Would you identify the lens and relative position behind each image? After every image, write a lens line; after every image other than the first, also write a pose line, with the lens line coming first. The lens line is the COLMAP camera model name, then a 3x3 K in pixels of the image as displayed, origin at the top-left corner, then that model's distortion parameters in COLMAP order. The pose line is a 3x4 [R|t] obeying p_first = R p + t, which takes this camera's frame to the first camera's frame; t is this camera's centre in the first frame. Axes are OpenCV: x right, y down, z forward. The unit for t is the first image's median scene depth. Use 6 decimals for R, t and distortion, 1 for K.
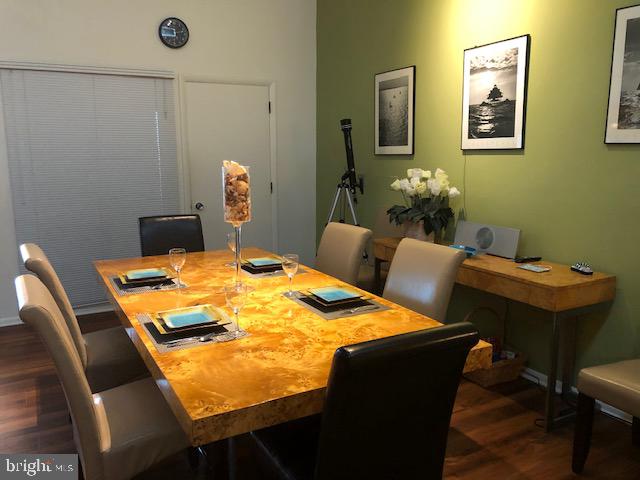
lens RADIAL K [[525.2, 0, 319.7], [0, 525.2, 239.6], [0, 0, 1]] dist [-0.008062, 0.010431]
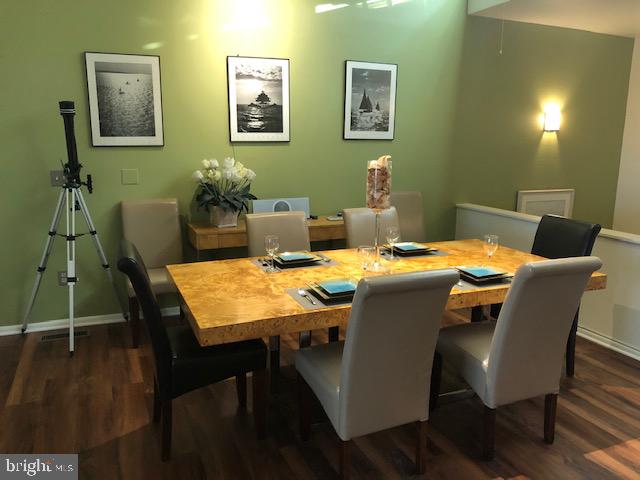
lens RADIAL K [[525.2, 0, 319.5], [0, 525.2, 241.1], [0, 0, 1]] dist [-0.008062, 0.010431]
pose [[0.130994, -0.192308, 0.972552, -0.947411], [0.151346, 0.973386, 0.172088, -0.134878], [-0.979763, 0.124649, 0.156613, 0.692888]]
